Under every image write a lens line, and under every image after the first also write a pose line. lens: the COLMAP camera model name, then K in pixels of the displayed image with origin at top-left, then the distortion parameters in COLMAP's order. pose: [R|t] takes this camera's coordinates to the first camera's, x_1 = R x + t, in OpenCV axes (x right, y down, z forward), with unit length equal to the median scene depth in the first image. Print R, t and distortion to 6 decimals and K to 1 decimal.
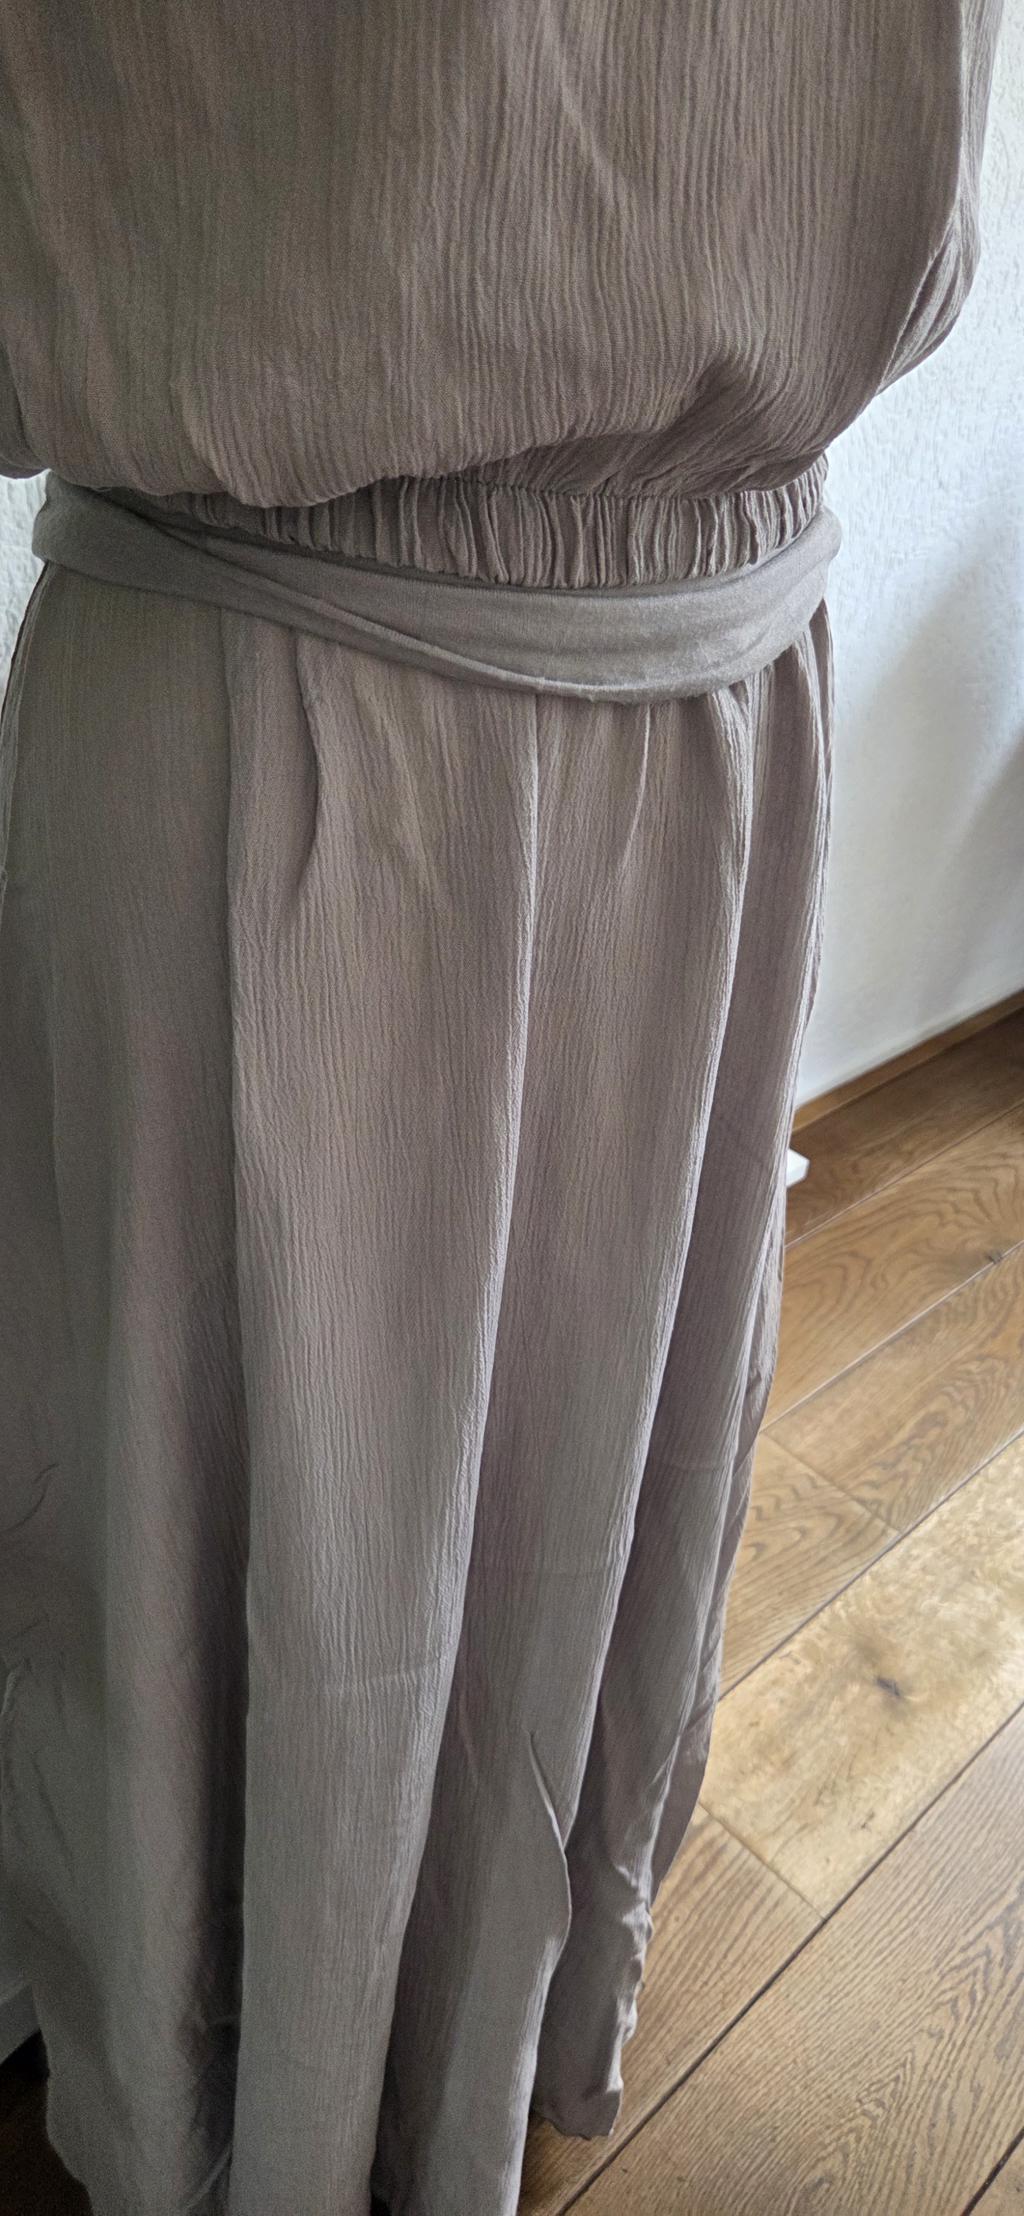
lens RADIAL K [[1497.3, 0, 478.9], [0, 1497.3, 1126.3], [0, 0, 1]] dist [0.054012, -0.056557]
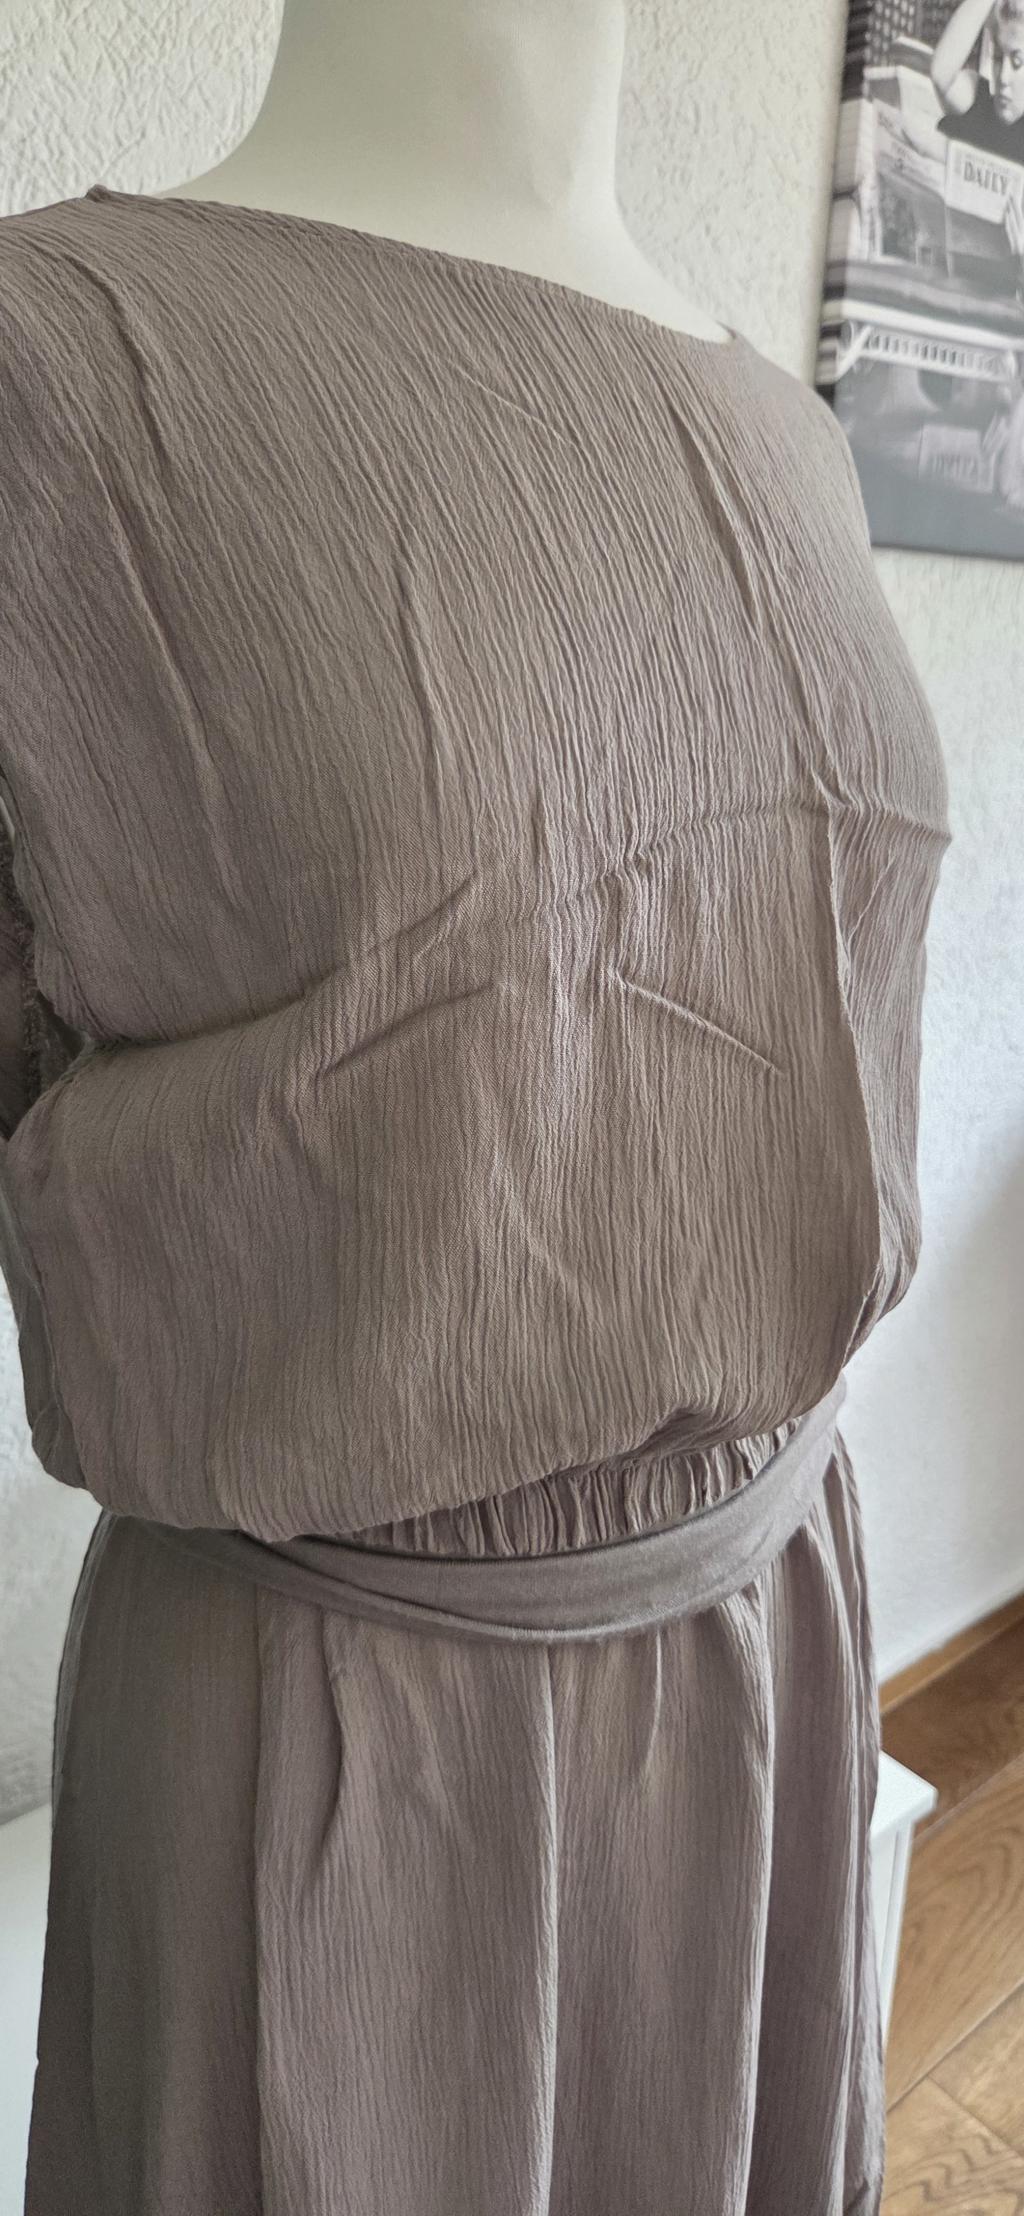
lens RADIAL K [[1497.3, 0, 534.1], [0, 1497.3, 1092.0], [0, 0, 1]] dist [0.054012, -0.056557]
pose [[0.997878, -0.033923, -0.055579, 0.093985], [0.016124, 0.955721, -0.293833, -0.320099], [0.063086, 0.292314, 0.954239, -0.134451]]
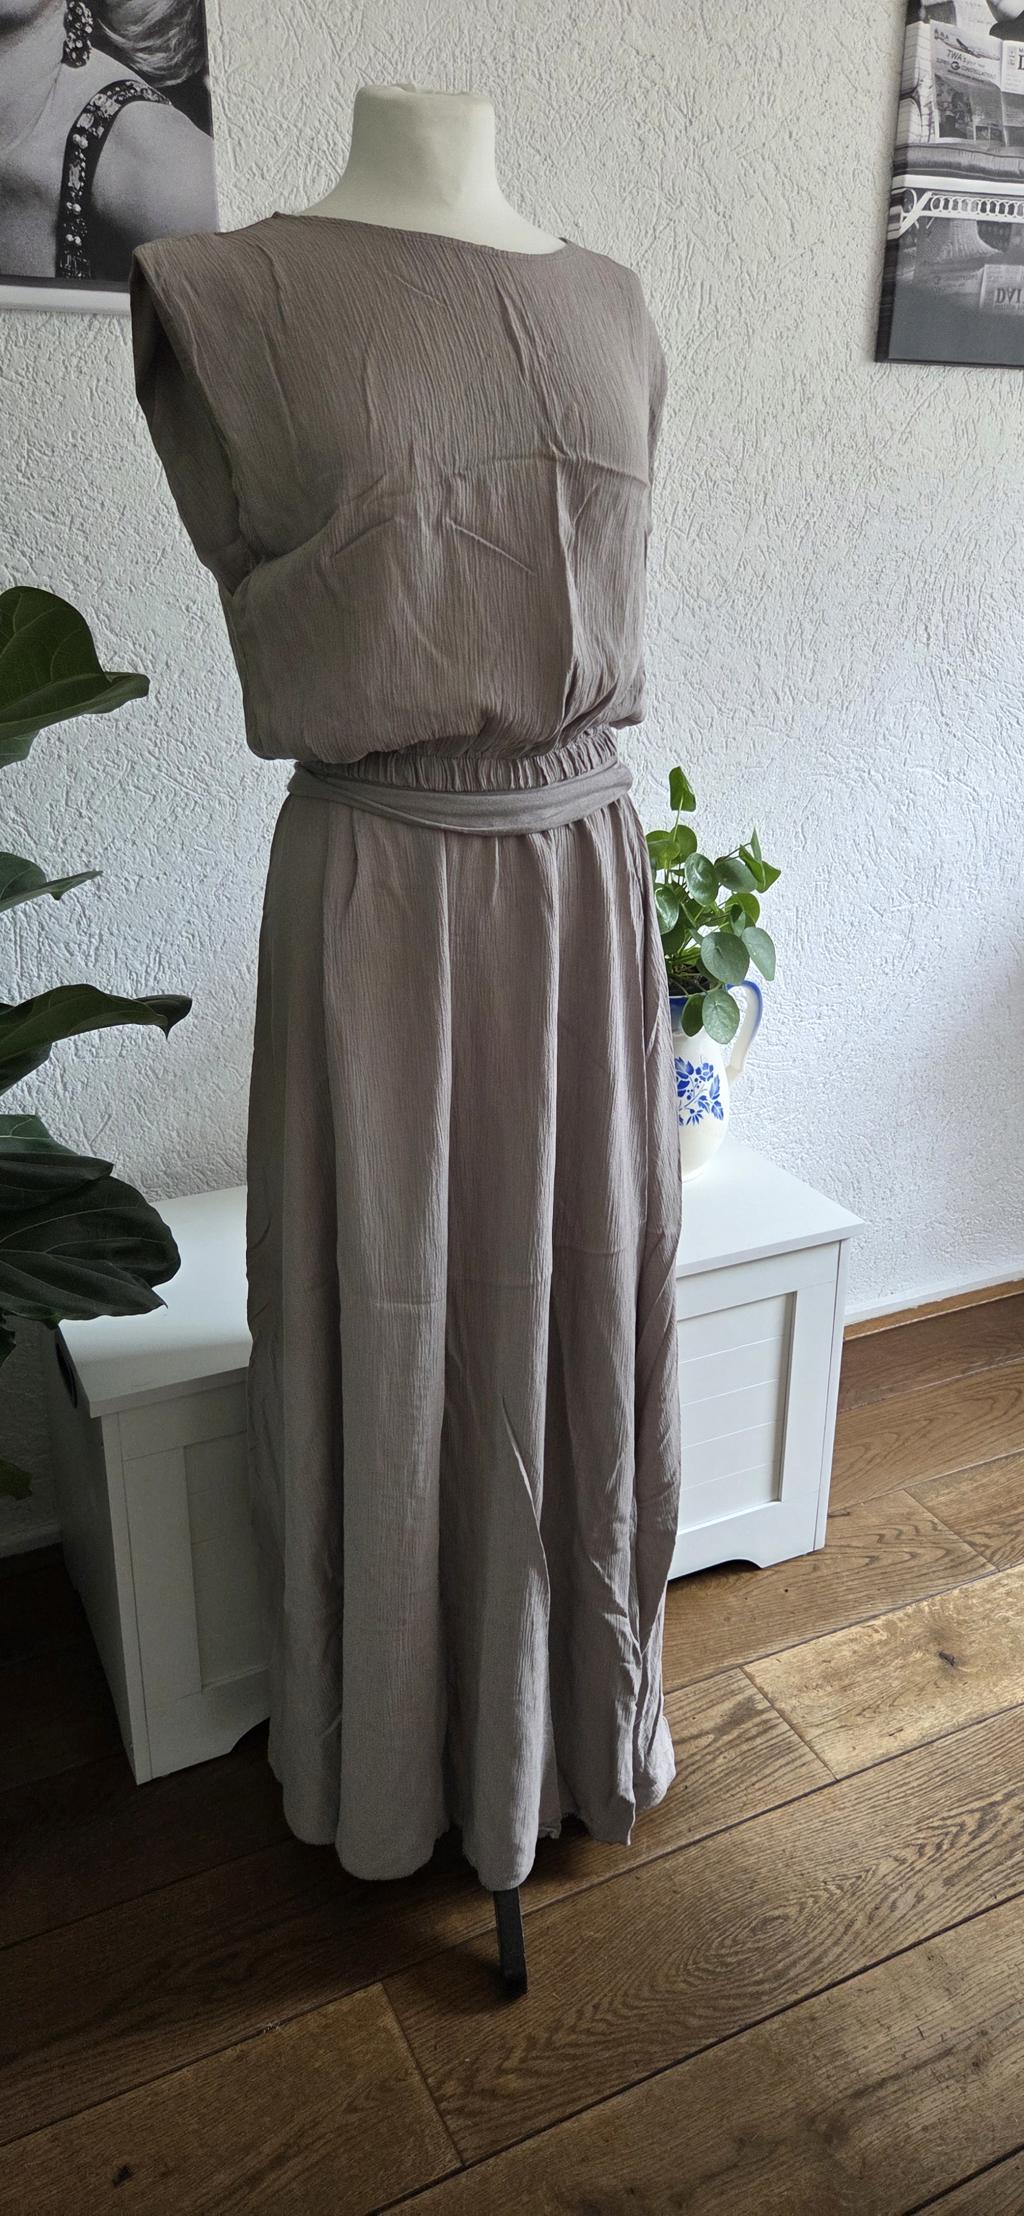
lens RADIAL K [[1497.3, 0, 524.0], [0, 1497.3, 1102.2], [0, 0, 1]] dist [0.054012, -0.056557]
pose [[0.952851, 0.032501, -0.301692, 0.887754], [-0.099206, 0.972975, -0.208511, 0.637338], [0.286762, 0.228610, 0.930325, -1.155975]]
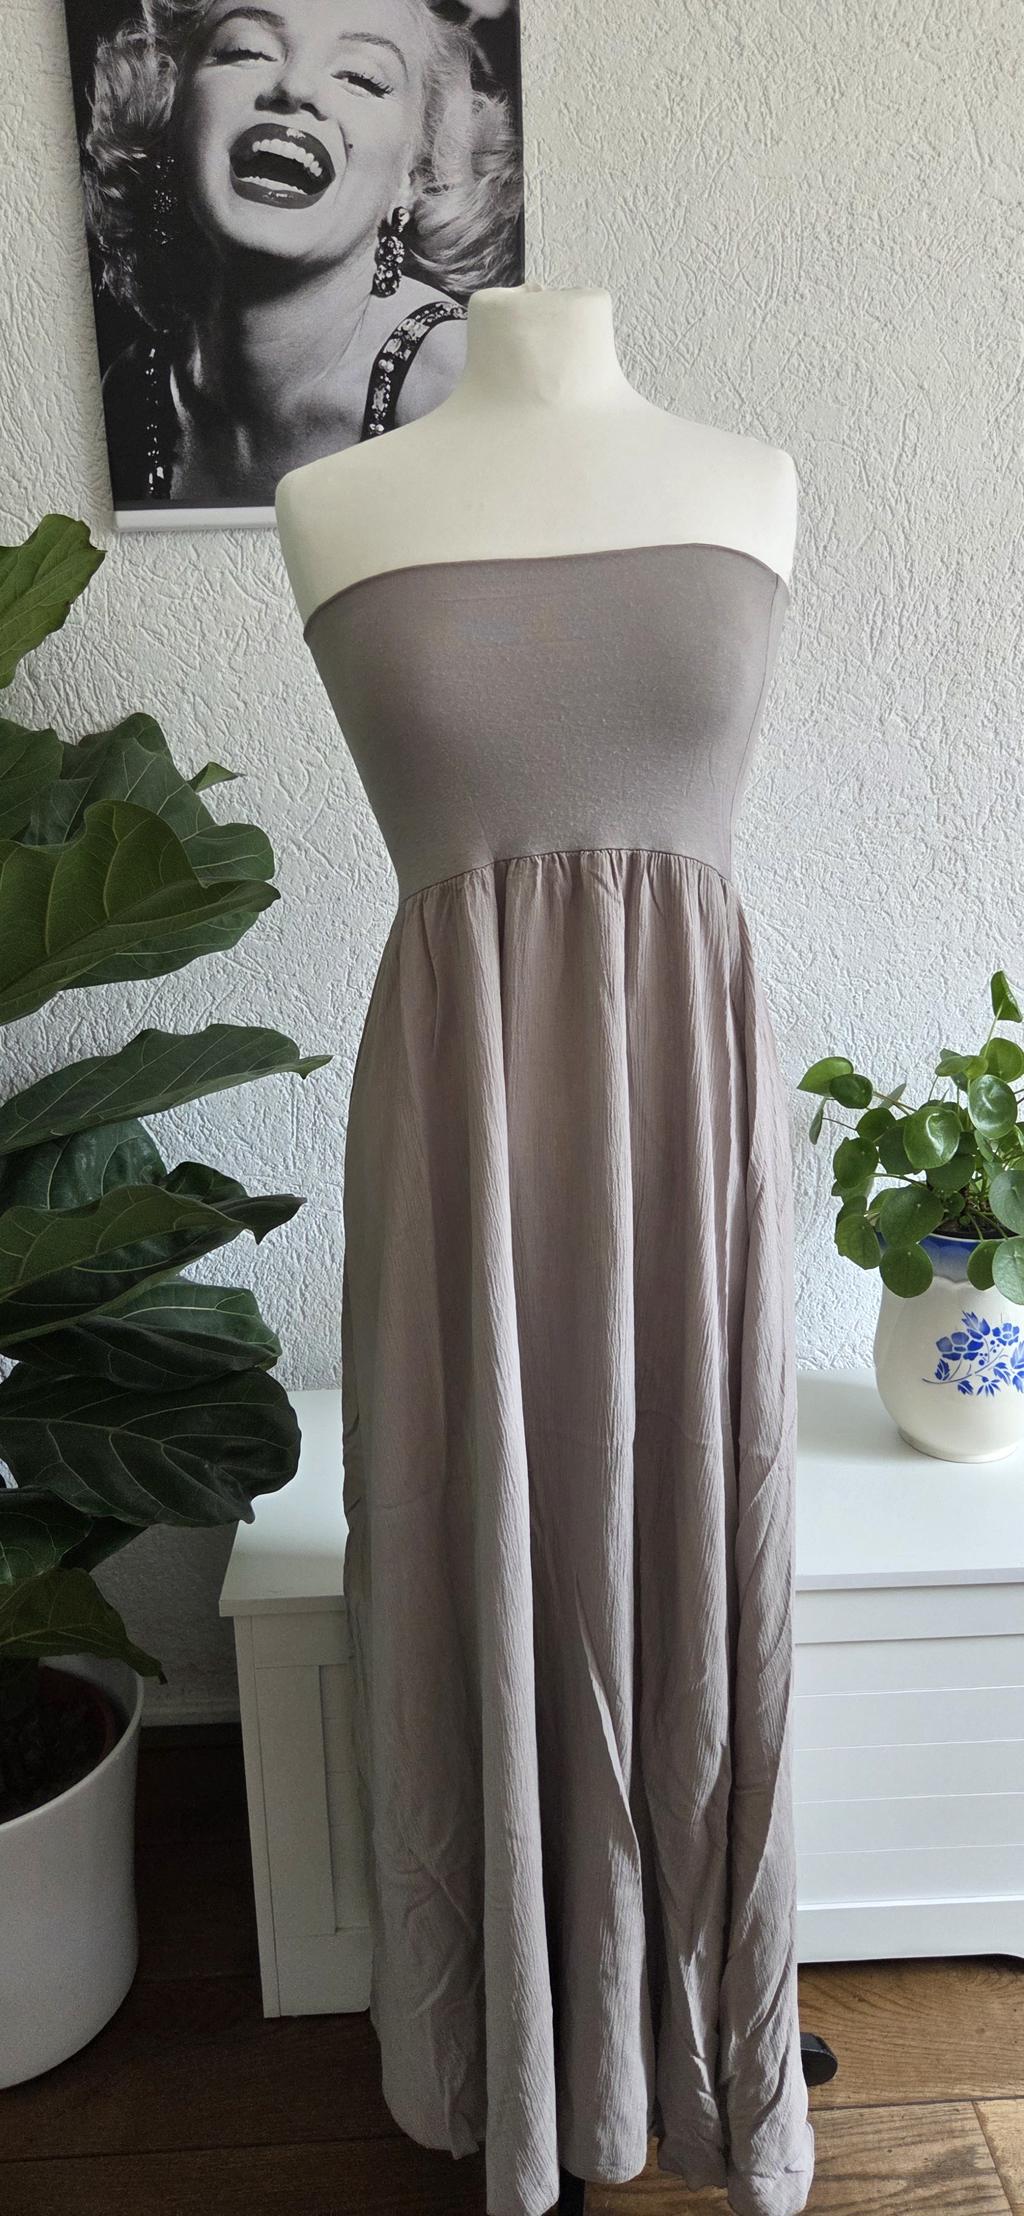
lens RADIAL K [[1497.3, 0, 490.1], [0, 1497.3, 1107.3], [0, 0, 1]] dist [0.054012, -0.056557]
pose [[0.753888, 0.068624, -0.653409, 1.404664], [-0.290291, 0.926978, -0.237576, 0.346302], [0.589392, 0.368785, 0.718759, -0.592689]]
